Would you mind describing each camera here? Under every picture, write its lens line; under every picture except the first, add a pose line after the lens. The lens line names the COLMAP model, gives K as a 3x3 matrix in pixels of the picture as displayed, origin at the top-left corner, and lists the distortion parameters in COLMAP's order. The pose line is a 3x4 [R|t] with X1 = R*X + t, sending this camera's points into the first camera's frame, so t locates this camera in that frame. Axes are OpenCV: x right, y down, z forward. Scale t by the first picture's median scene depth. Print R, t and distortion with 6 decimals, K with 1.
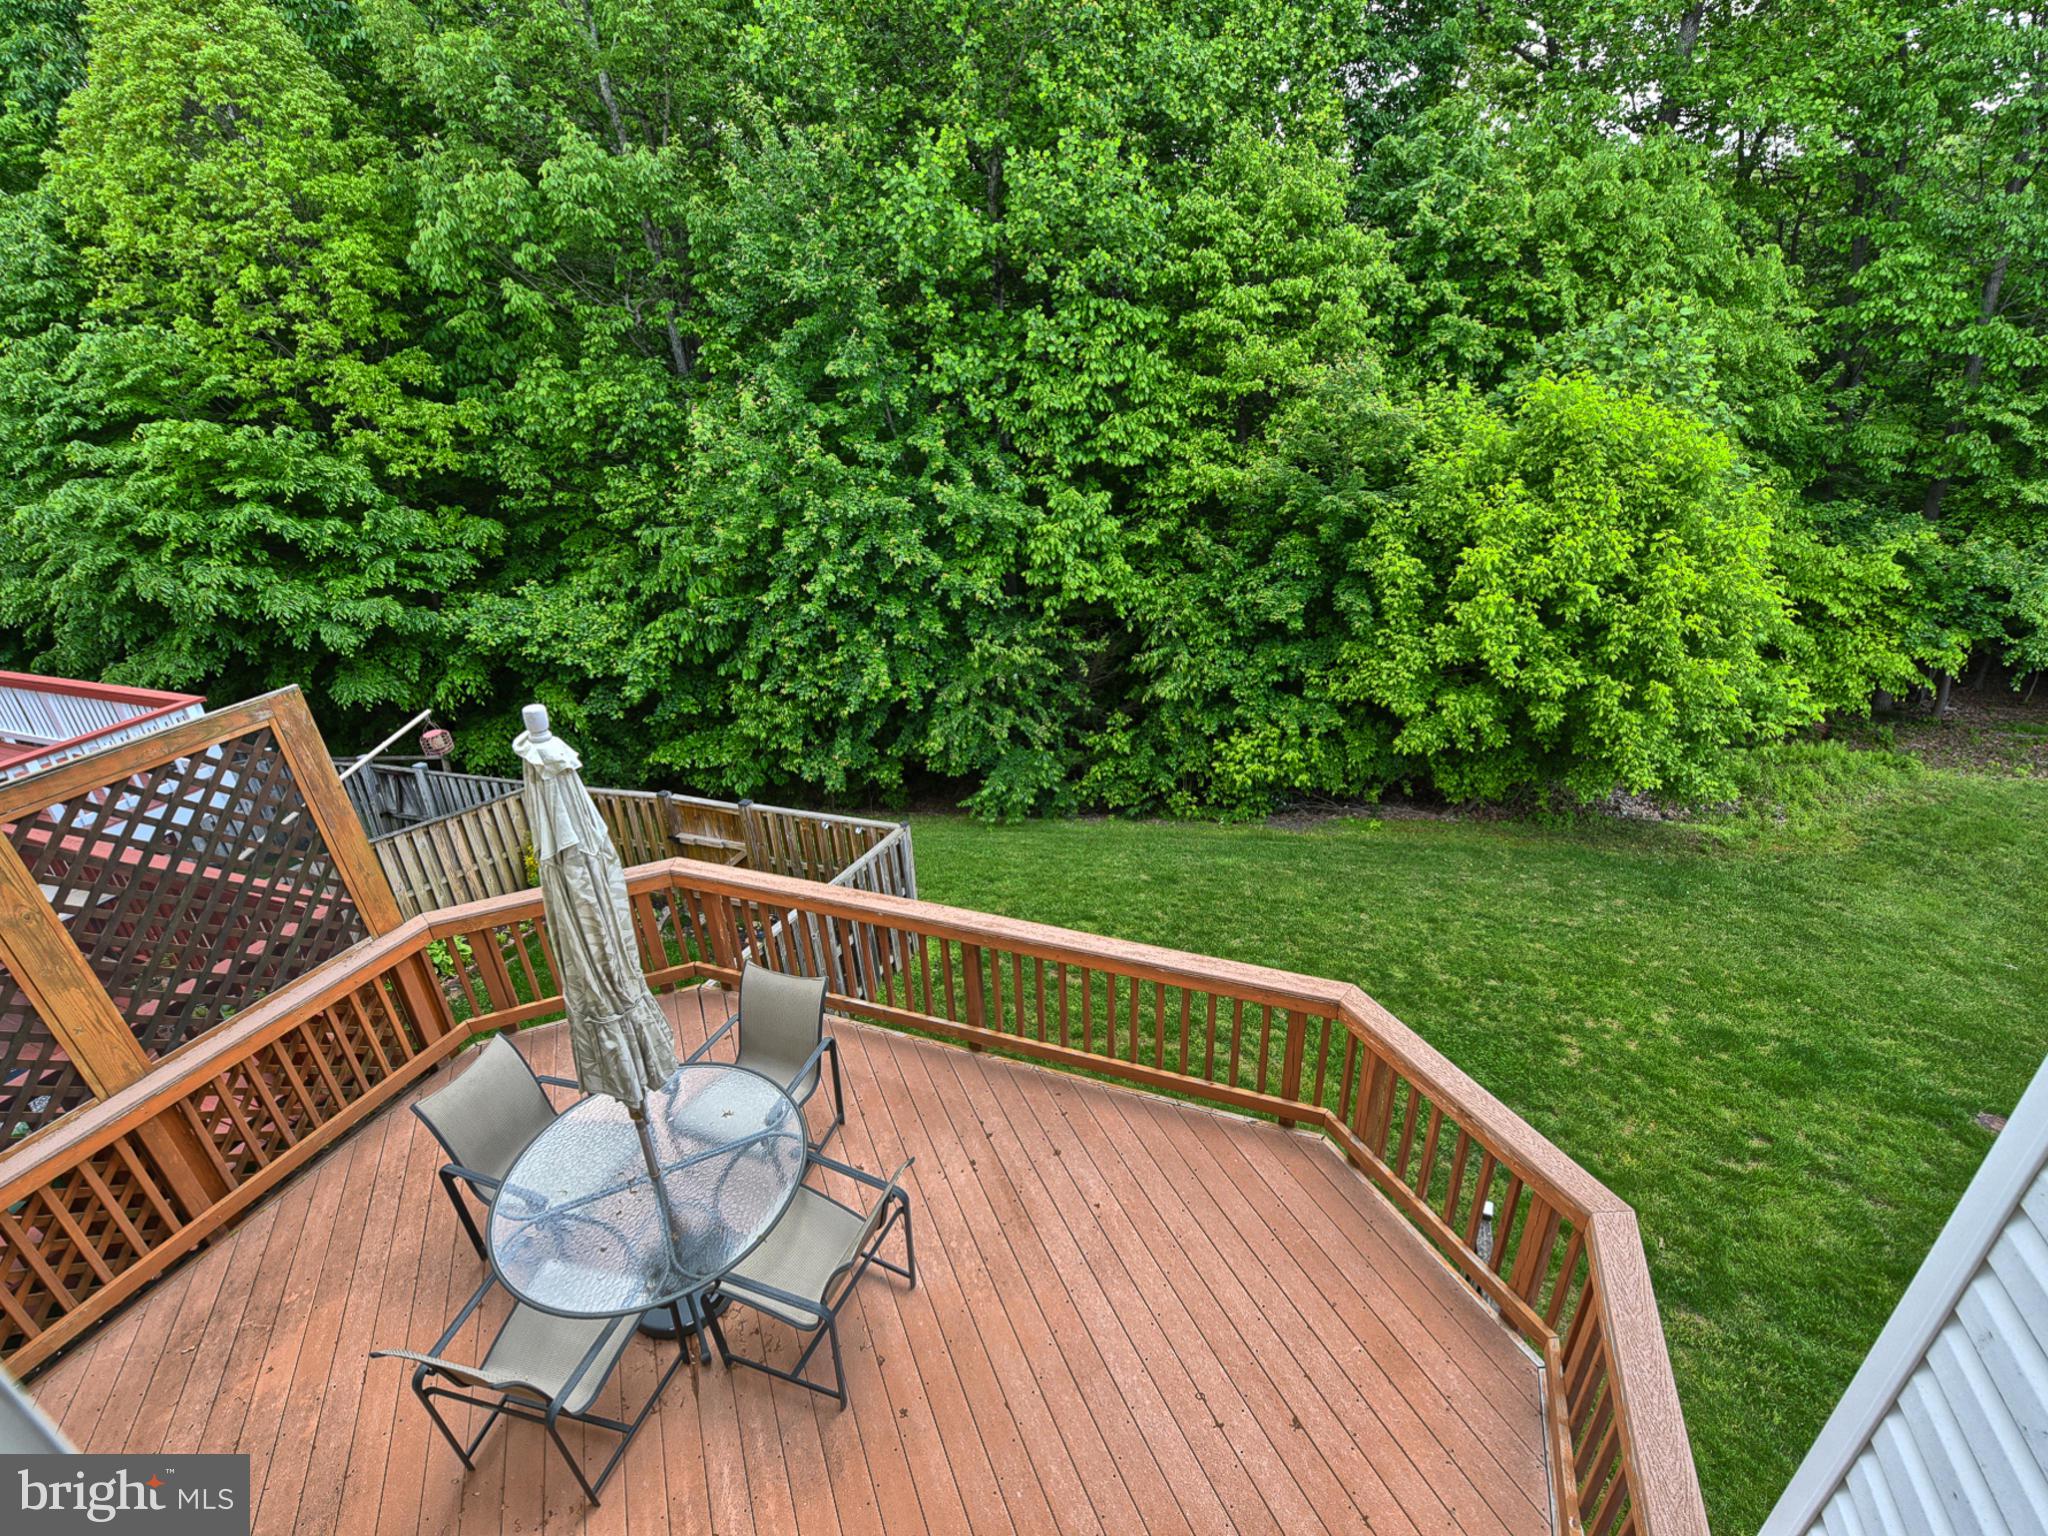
lens RADIAL K [[925.3, 0, 1019.0], [0, 925.3, 783.5], [0, 0, 1]] dist [-0.005012, 0.000044]
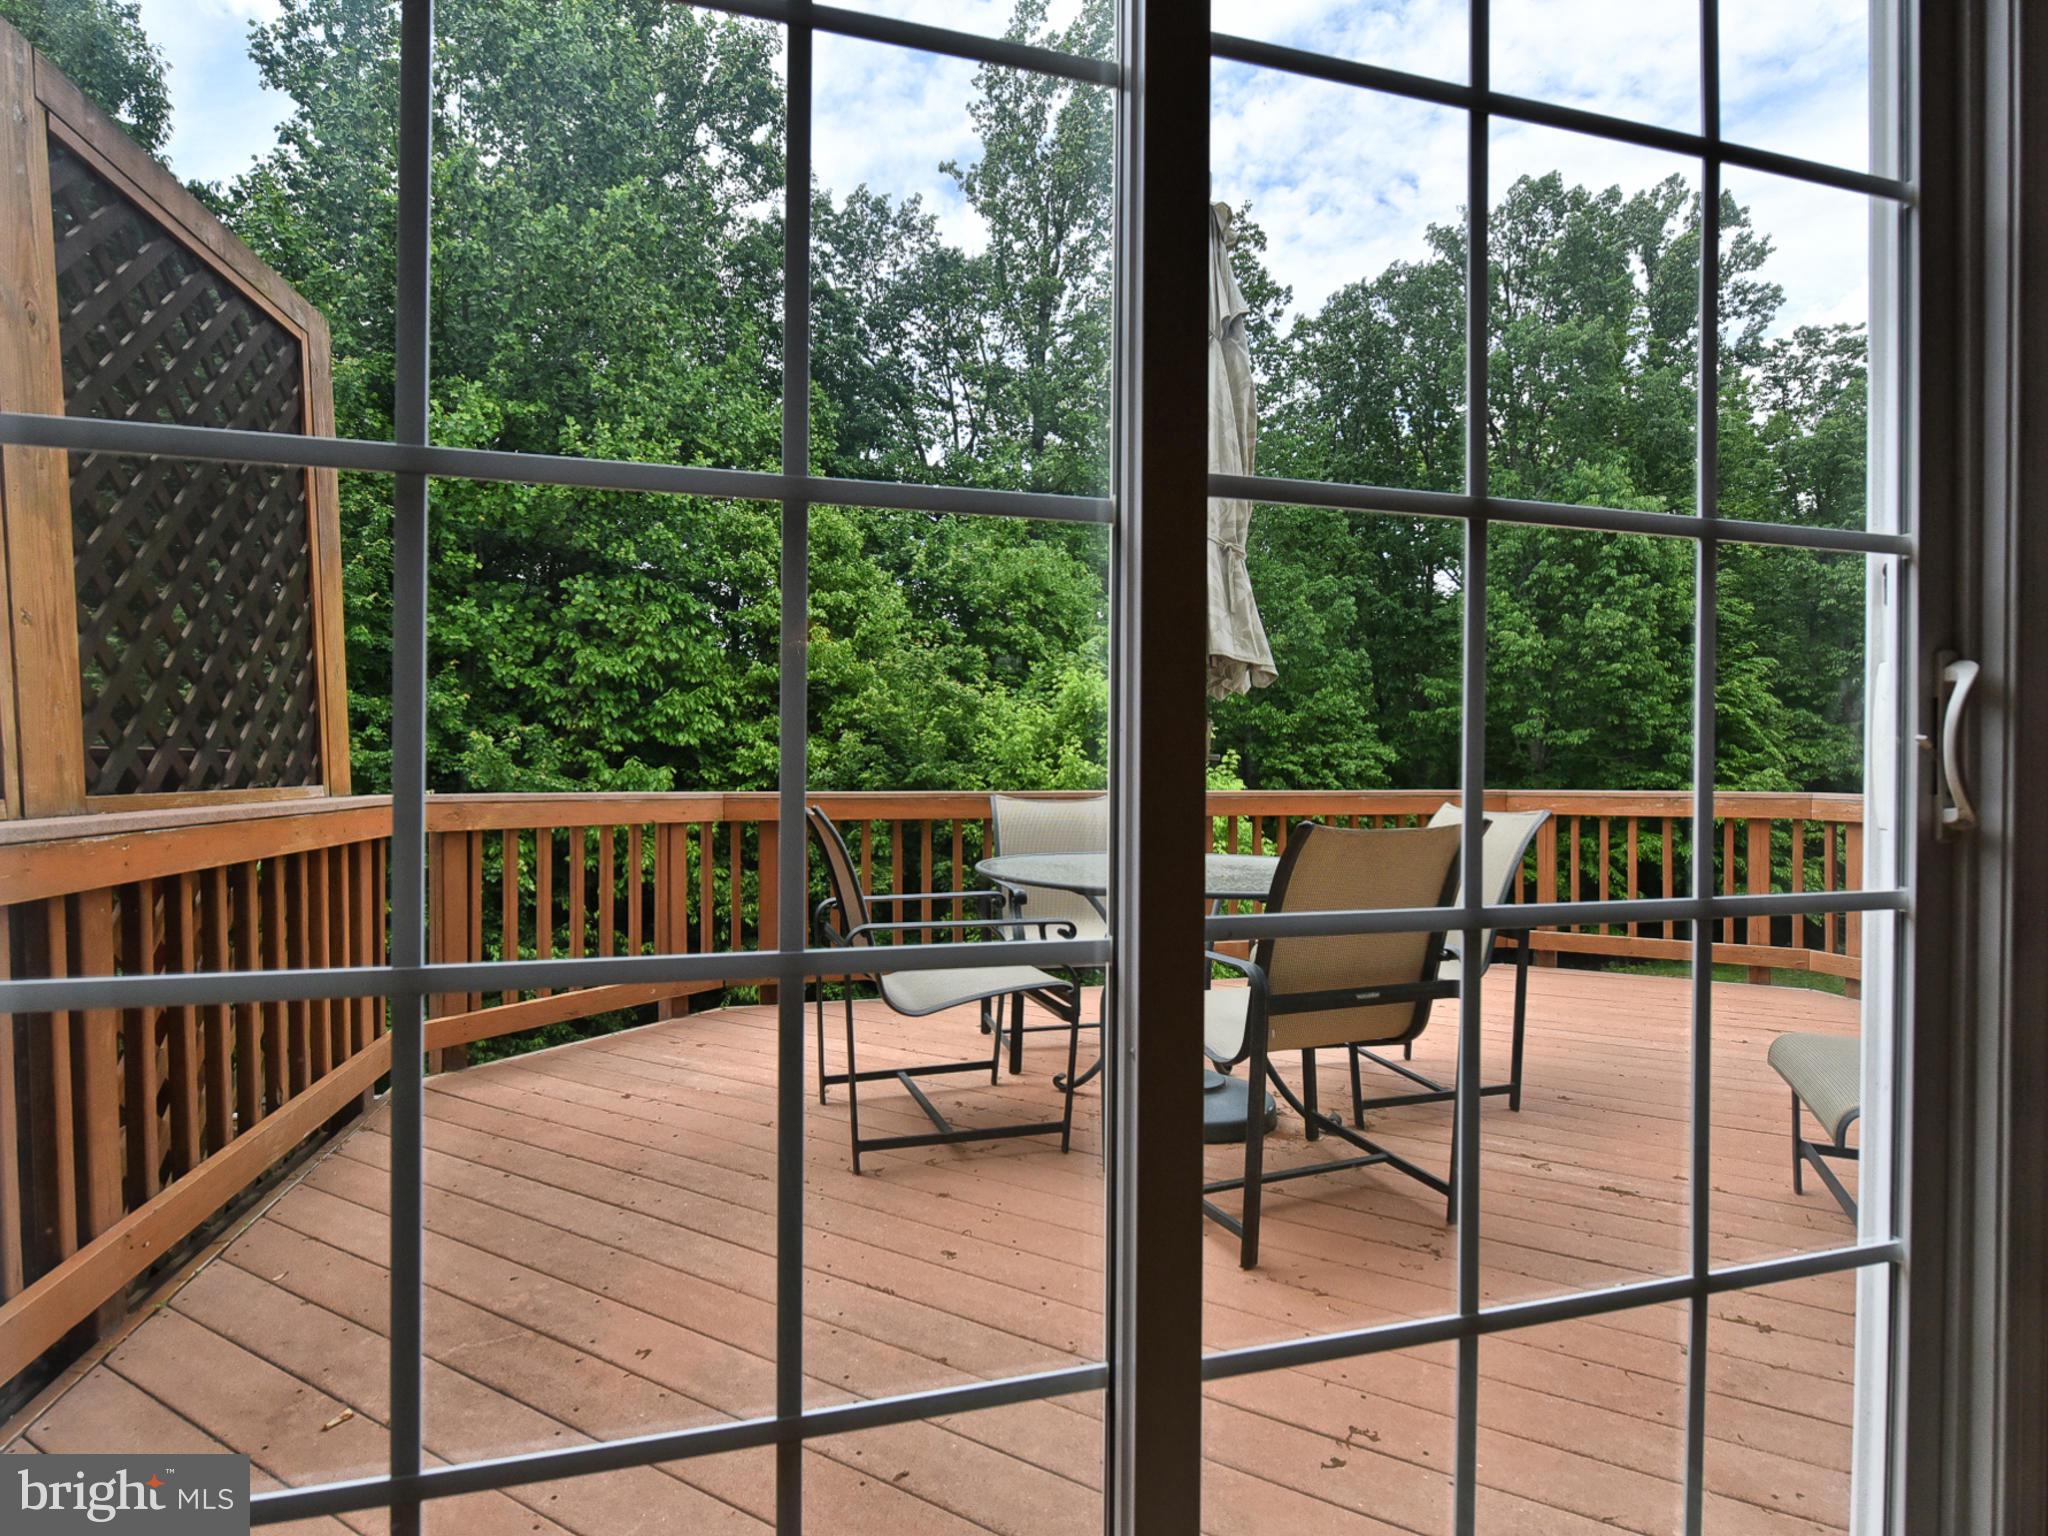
lens RADIAL K [[1016.6, 0, 1036.7], [0, 1016.6, 798.0], [0, 0, 1]] dist [0.001600, -0.000916]
pose [[0.791031, 0.030879, 0.610996, -0.224795], [0.227966, 0.911919, -0.341226, 0.124208], [-0.567715, 0.409207, 0.714317, 0.122395]]
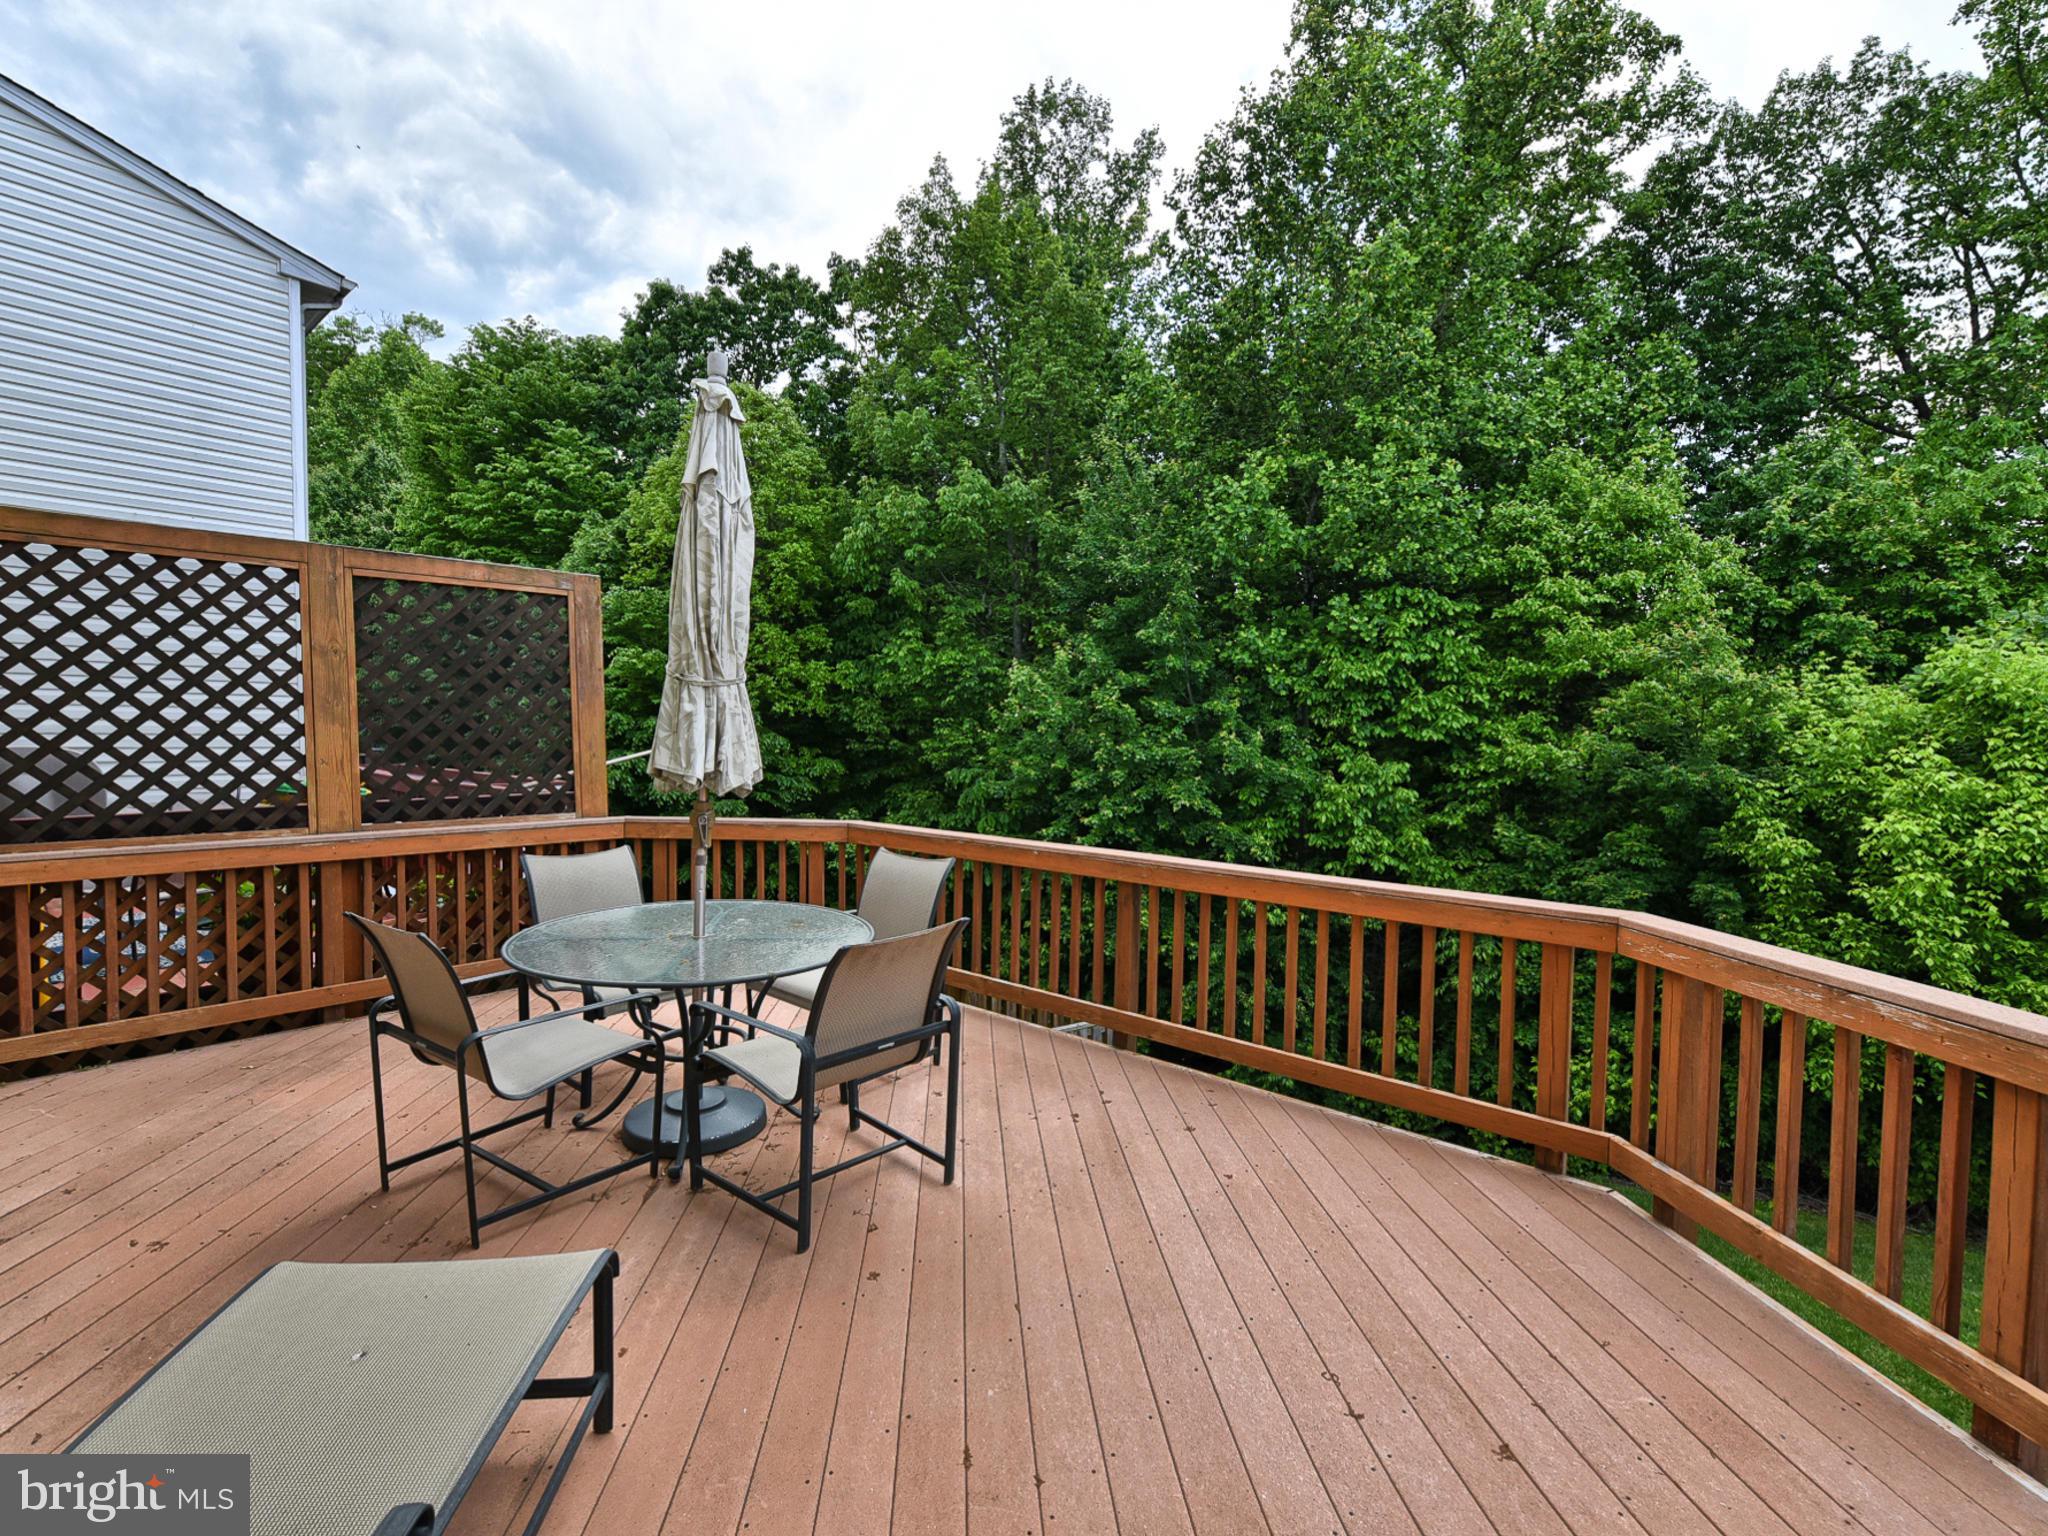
lens RADIAL K [[925.3, 0, 1019.0], [0, 925.3, 783.5], [0, 0, 1]] dist [-0.005012, 0.000044]
pose [[0.940380, 0.079487, -0.330707, 0.037996], [-0.200623, 0.914780, -0.350610, 0.122992], [0.274655, 0.396054, 0.876188, 0.061553]]
